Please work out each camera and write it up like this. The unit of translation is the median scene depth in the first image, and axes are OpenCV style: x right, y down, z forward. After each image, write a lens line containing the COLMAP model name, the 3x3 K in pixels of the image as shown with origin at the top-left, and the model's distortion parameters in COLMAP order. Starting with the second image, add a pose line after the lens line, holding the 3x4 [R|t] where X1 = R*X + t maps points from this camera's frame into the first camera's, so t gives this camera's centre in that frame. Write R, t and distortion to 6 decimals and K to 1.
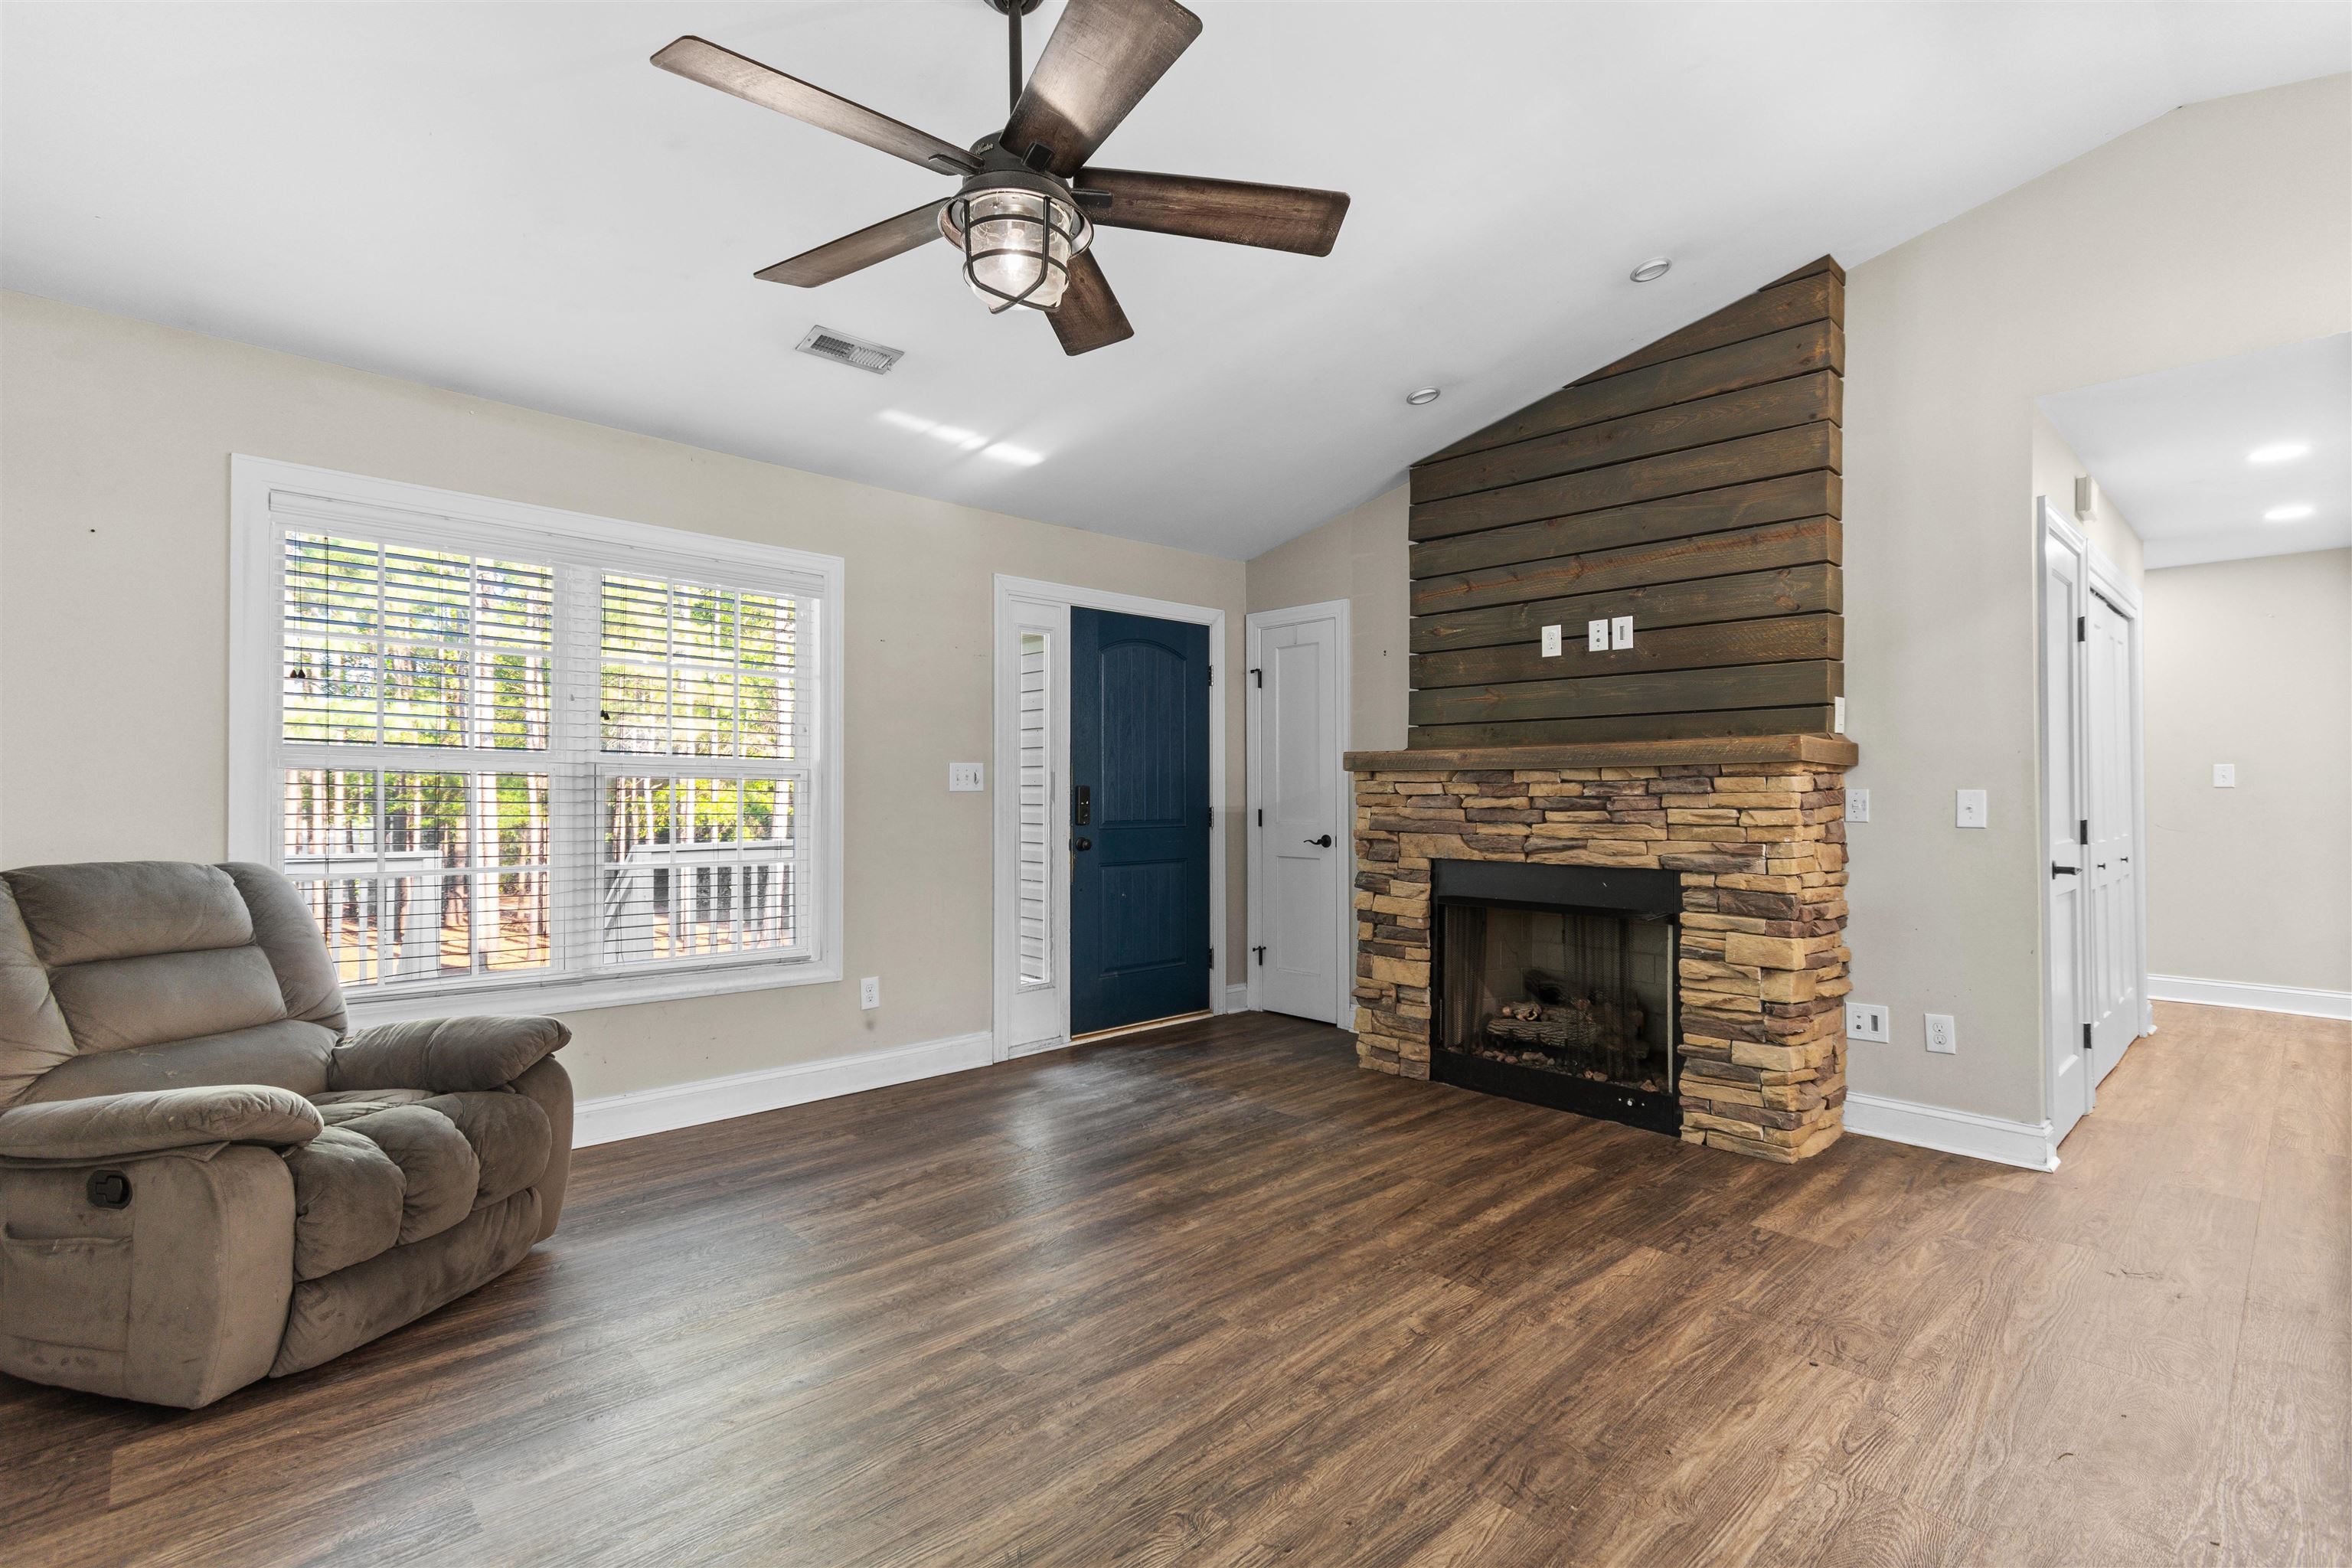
lens RADIAL K [[1036.5, 0, 1180.7], [0, 1036.5, 788.0], [0, 0, 1]] dist [0.003337, -0.002997]
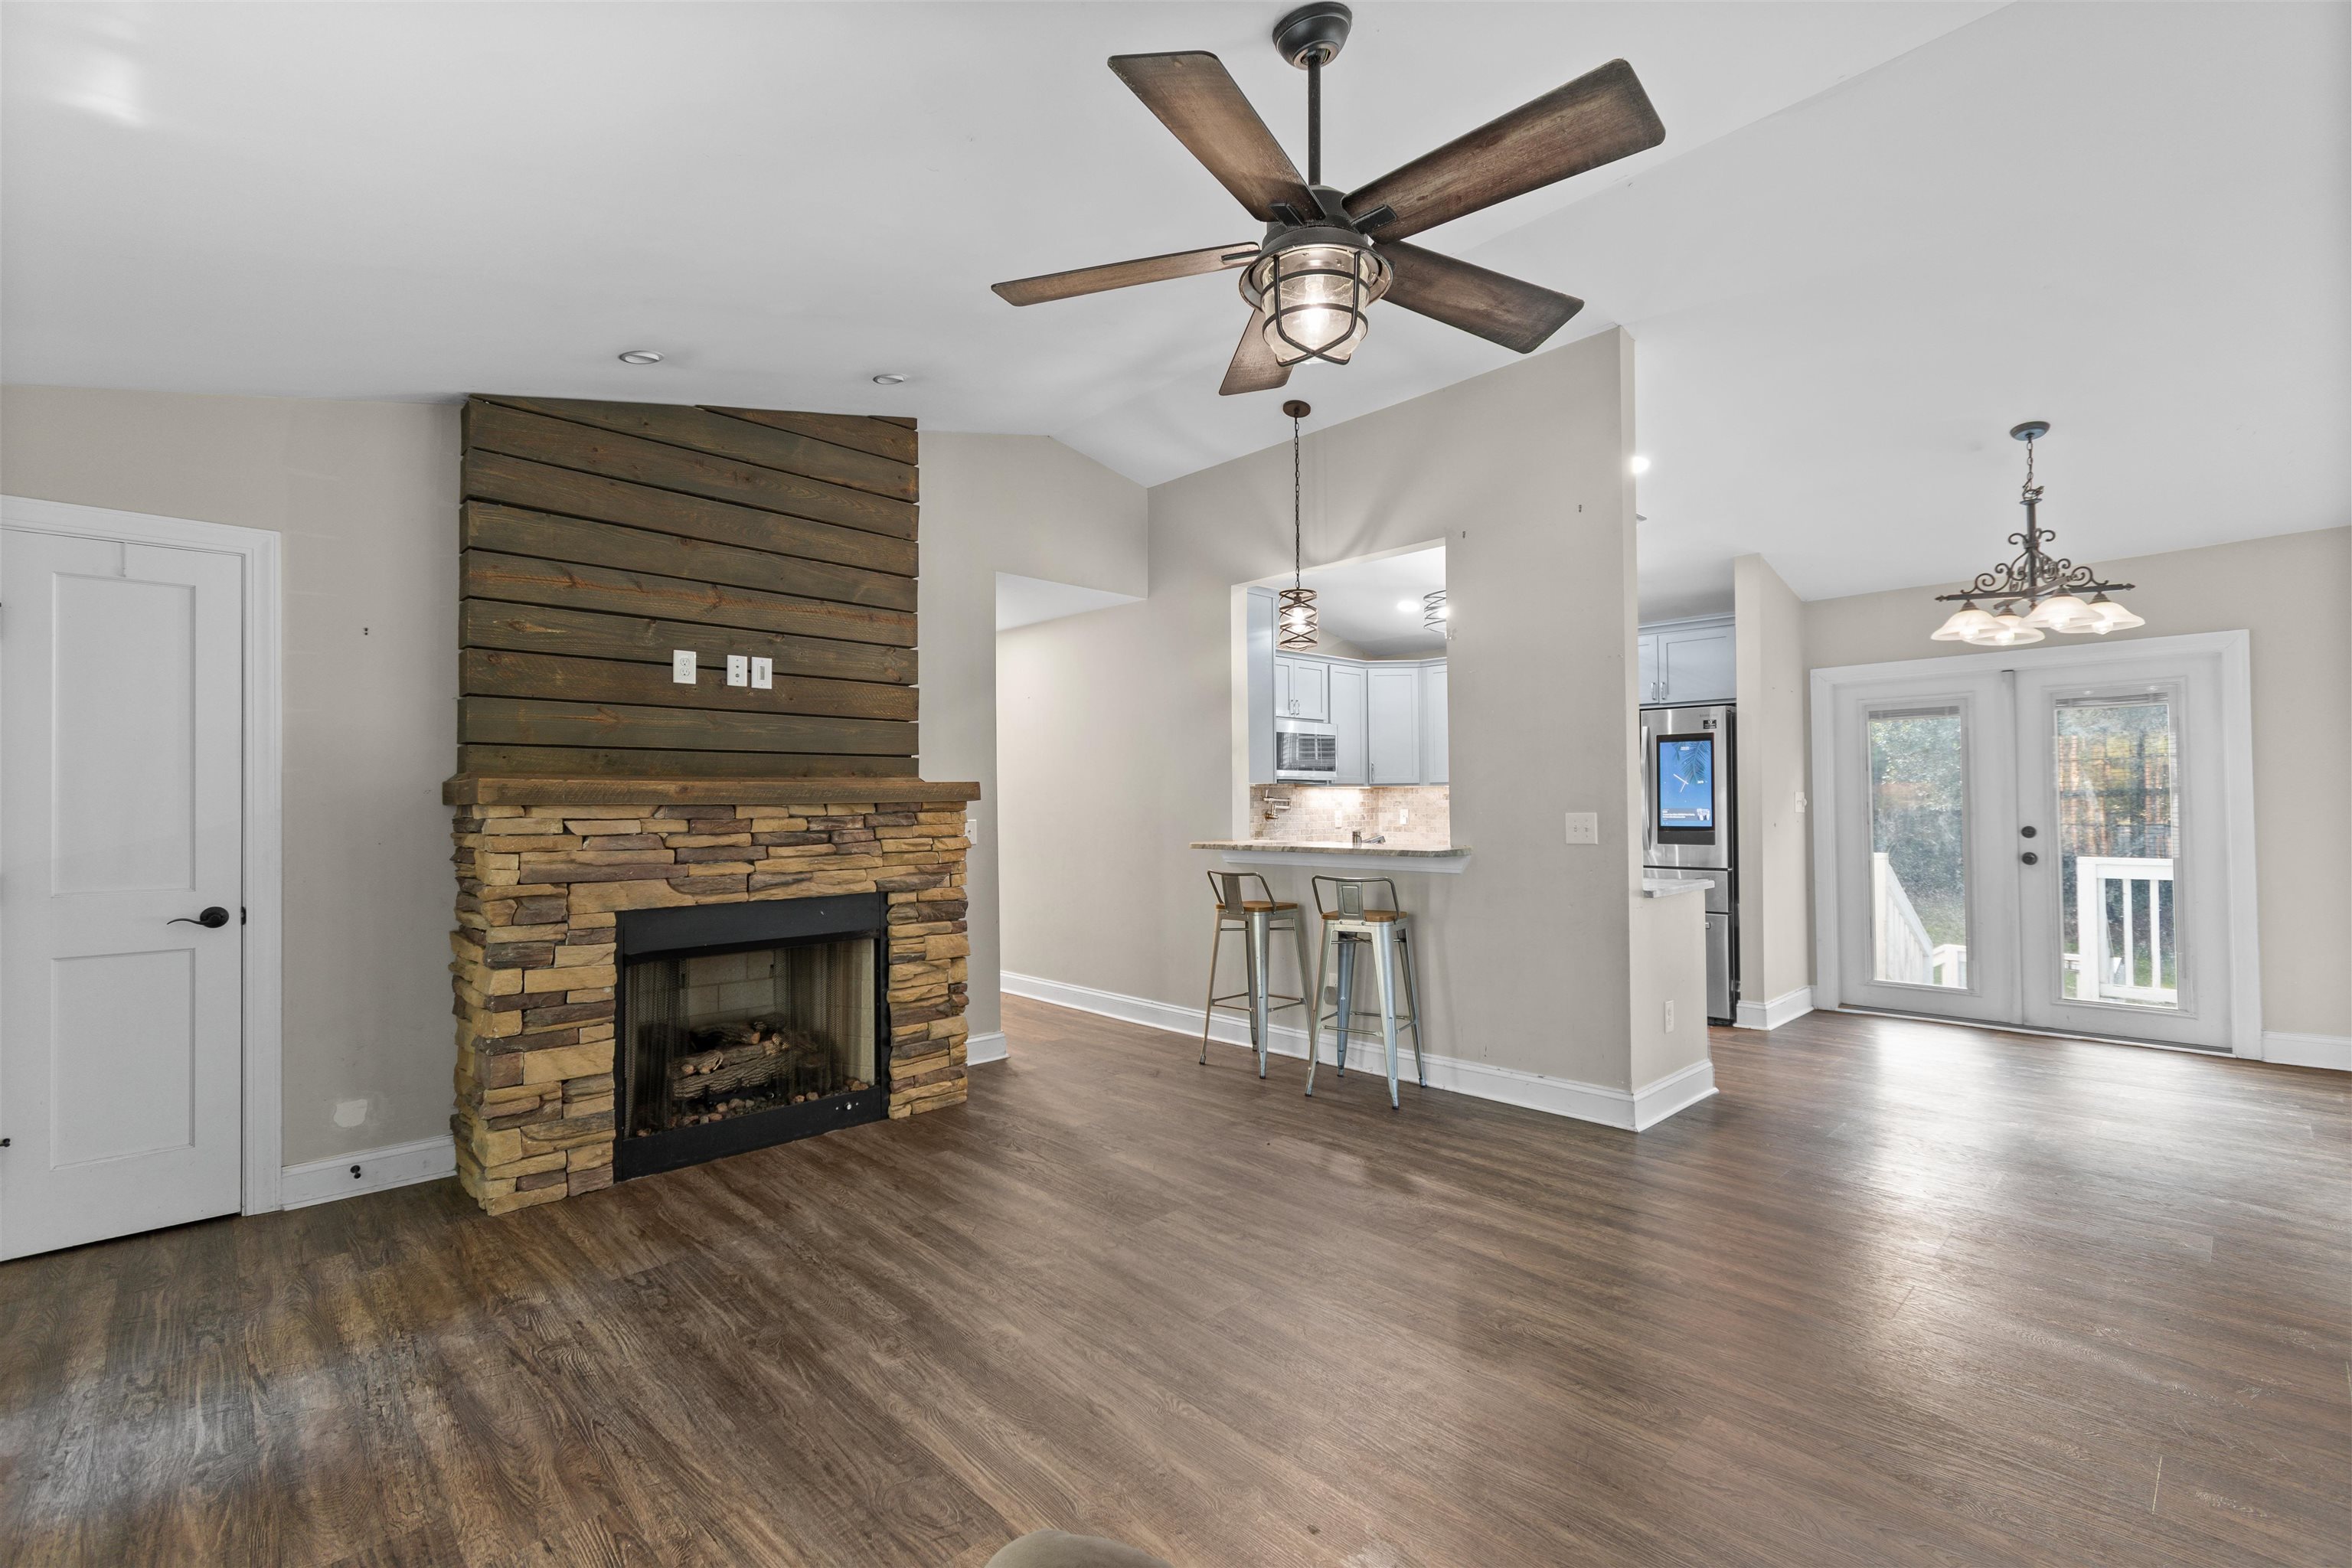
lens RADIAL K [[1018.2, 0, 1164.5], [0, 1018.2, 793.0], [0, 0, 1]] dist [0.000331, -0.000387]
pose [[0.022984, 0.010969, 0.999676, -0.611881], [0.005417, 0.999924, -0.011097, -0.016404], [-0.999721, 0.005670, 0.022923, 0.599917]]
